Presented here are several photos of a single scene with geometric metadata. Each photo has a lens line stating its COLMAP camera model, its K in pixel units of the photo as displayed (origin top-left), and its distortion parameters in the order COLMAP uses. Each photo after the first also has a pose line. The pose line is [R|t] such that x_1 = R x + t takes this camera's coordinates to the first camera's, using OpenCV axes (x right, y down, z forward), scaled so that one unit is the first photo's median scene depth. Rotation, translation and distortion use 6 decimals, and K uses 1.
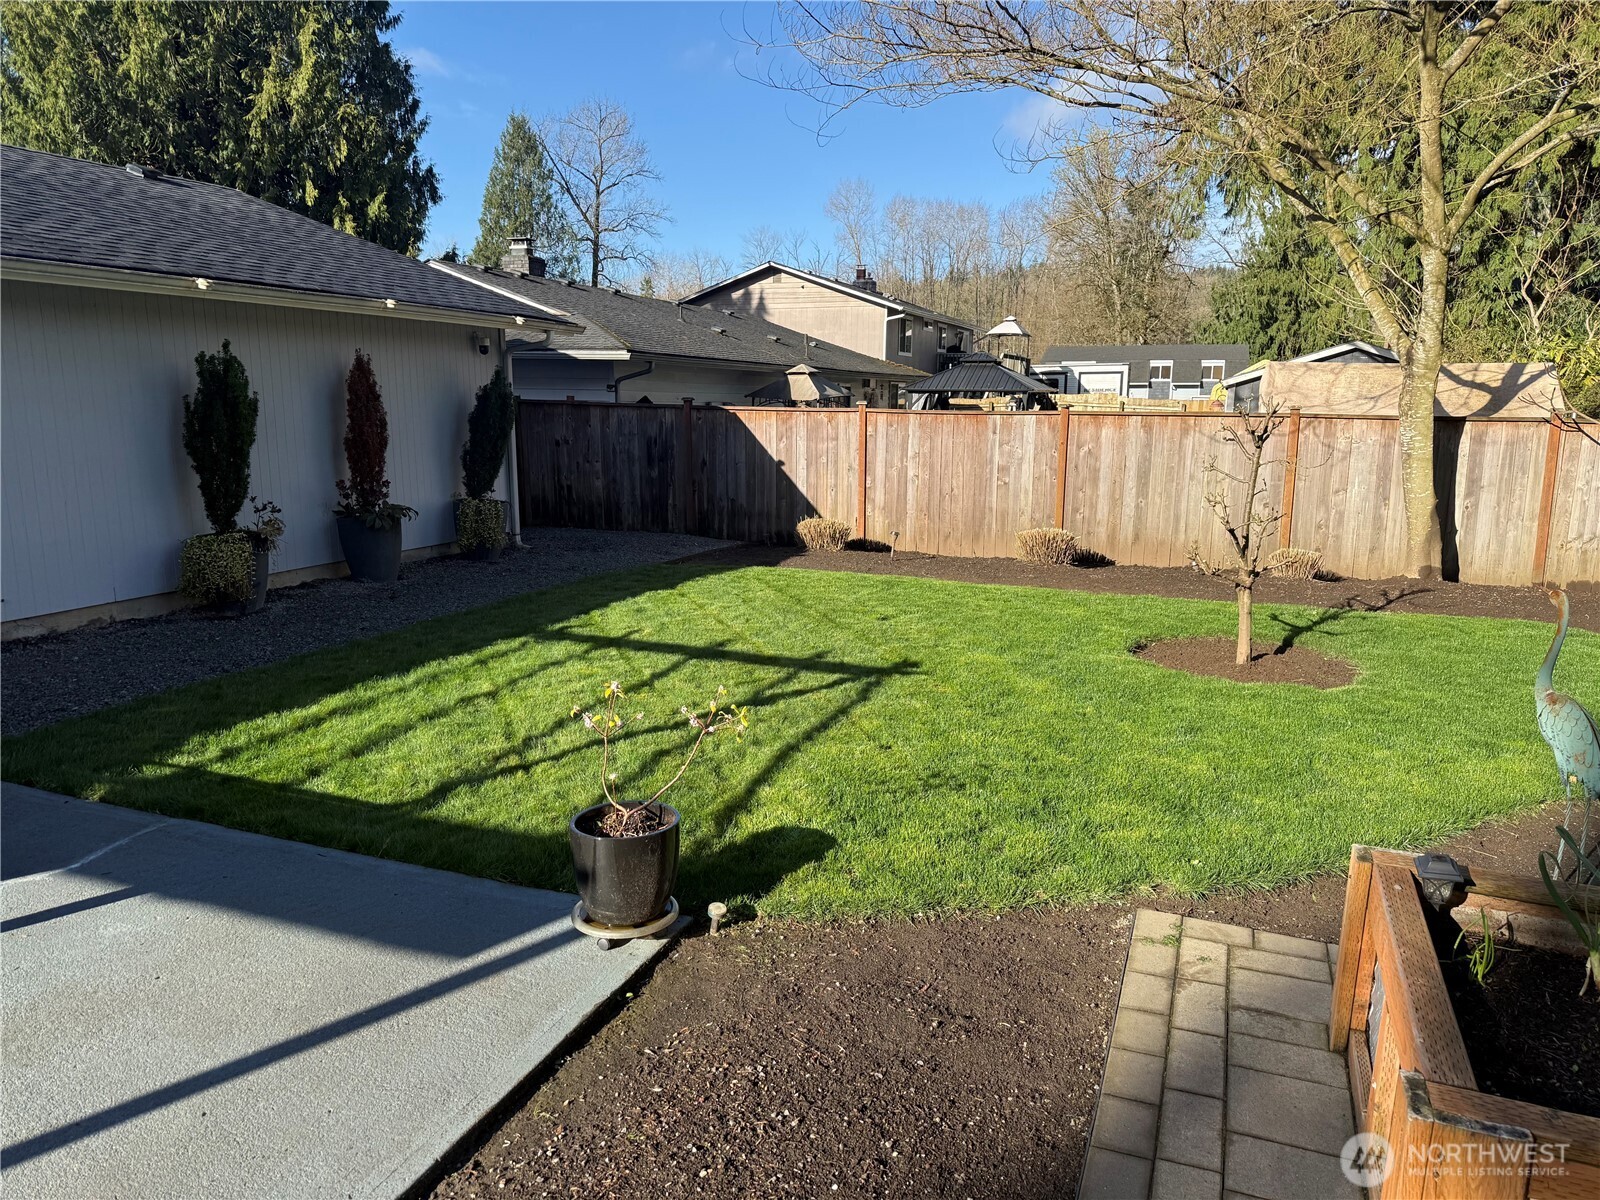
lens RADIAL K [[1106.1, 0, 841.7], [0, 1106.1, 602.2], [0, 0, 1]] dist [0.059054, -0.102850]
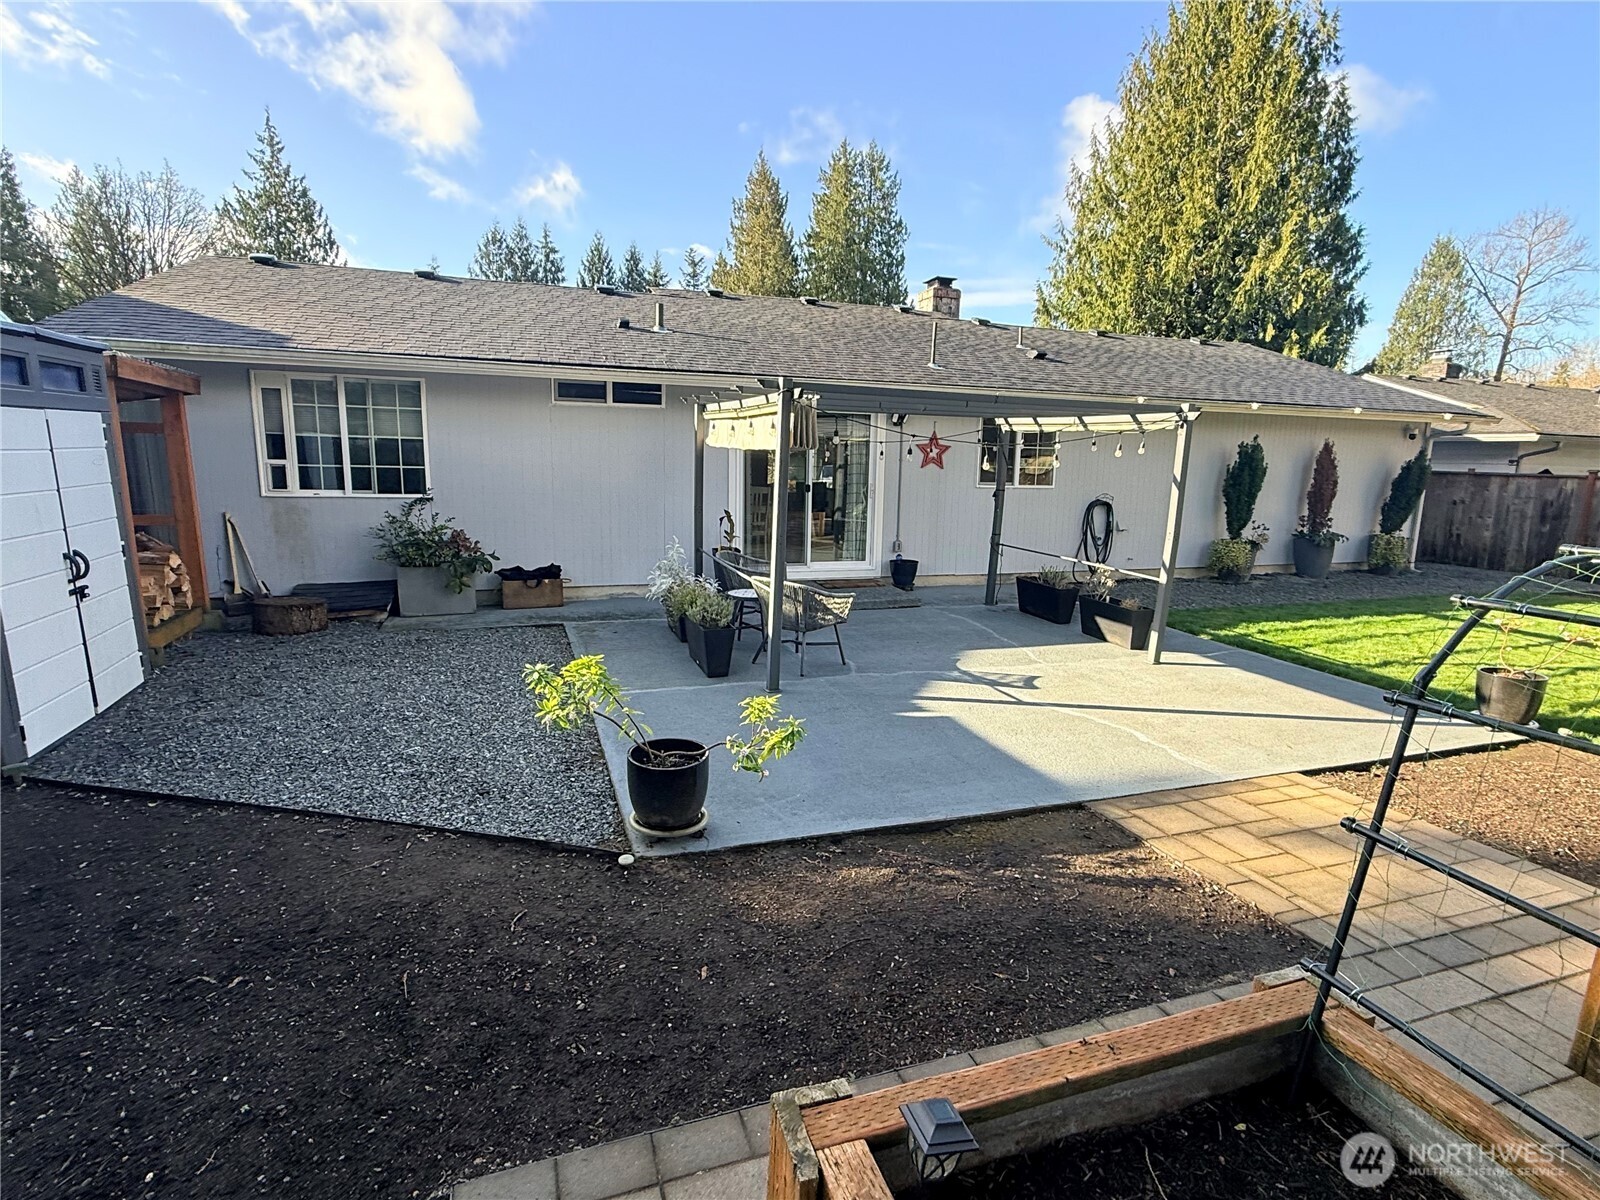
lens RADIAL K [[797.6, 0, 800.0], [0, 797.6, 600.0], [0, 0, 1]] dist [-0.001780, 0.000207]
pose [[0.612525, 0.136615, -0.778556, 0.036130], [-0.153067, 0.986808, 0.052732, 0.056822], [0.775489, 0.086872, 0.625356, -0.275792]]
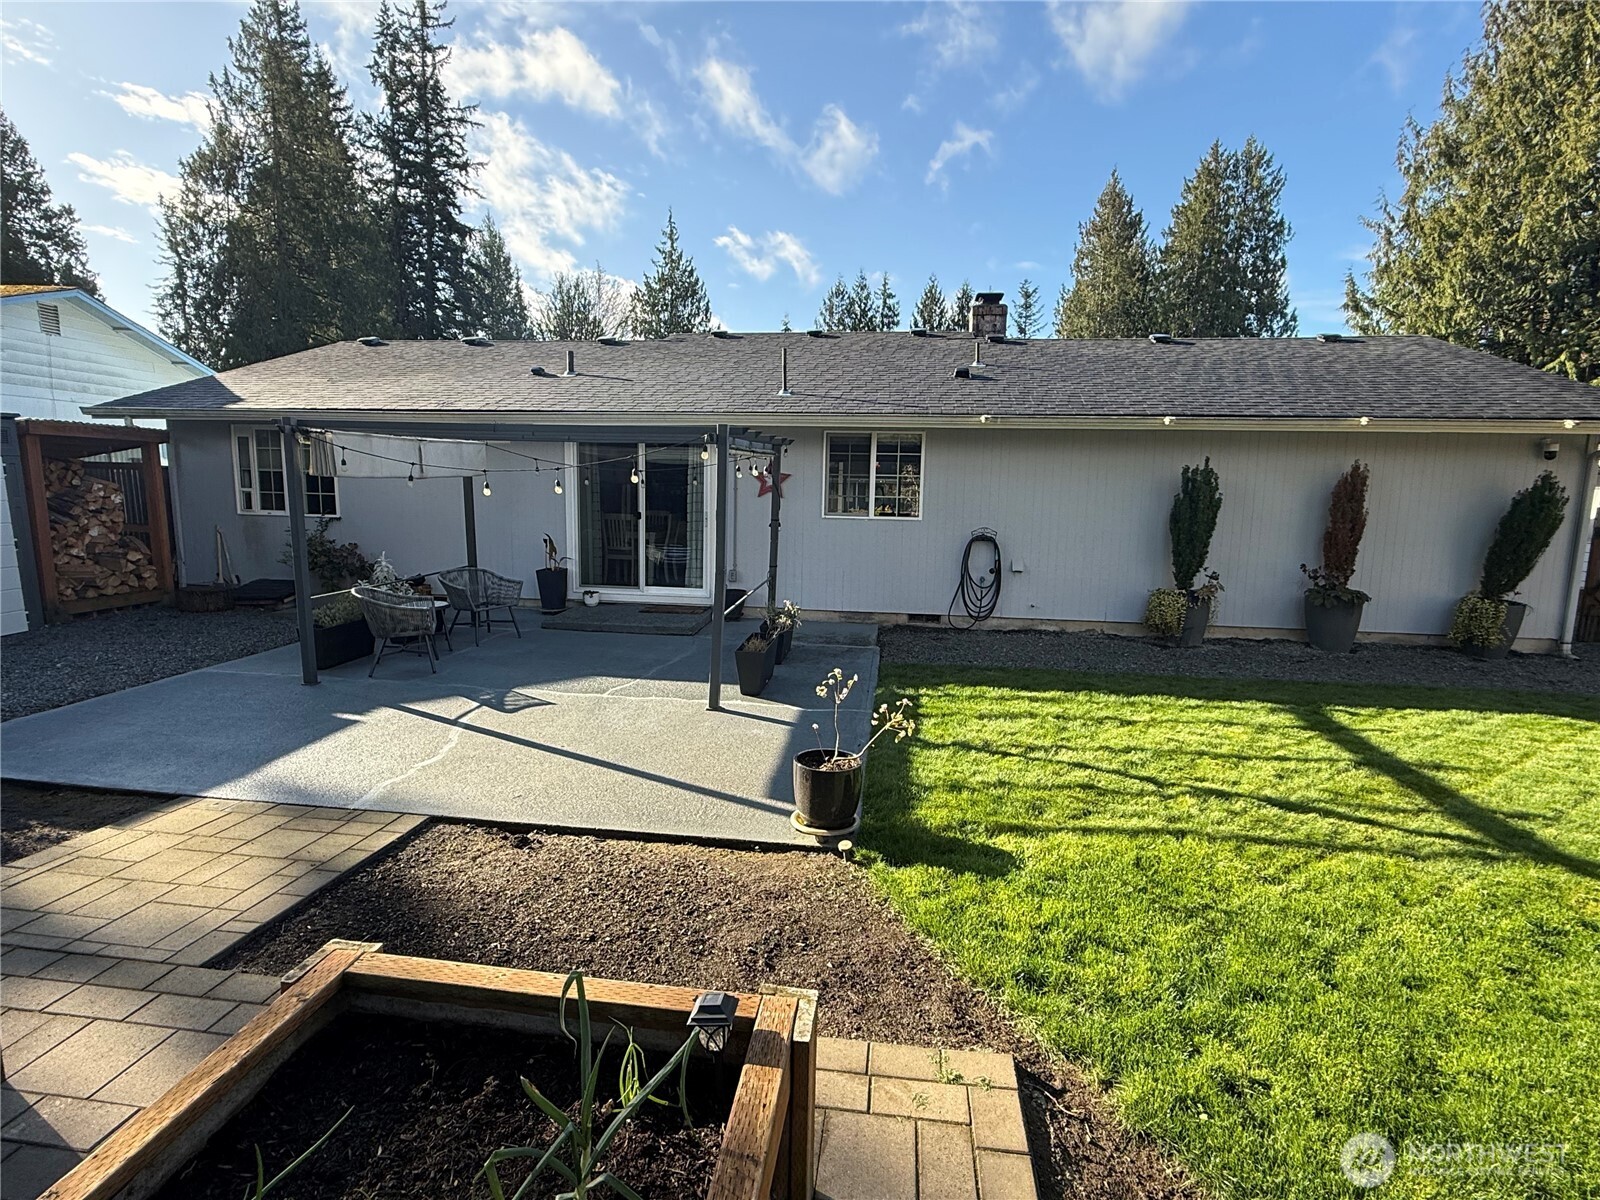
lens RADIAL K [[805.1, 0, 794.2], [0, 805.1, 584.7], [0, 0, 1]] dist [-0.001406, 0.000016]
pose [[0.192380, 0.110754, -0.975051, 0.261432], [-0.192383, 0.978586, 0.073198, -0.034451], [0.962278, 0.173501, 0.209567, 0.211264]]
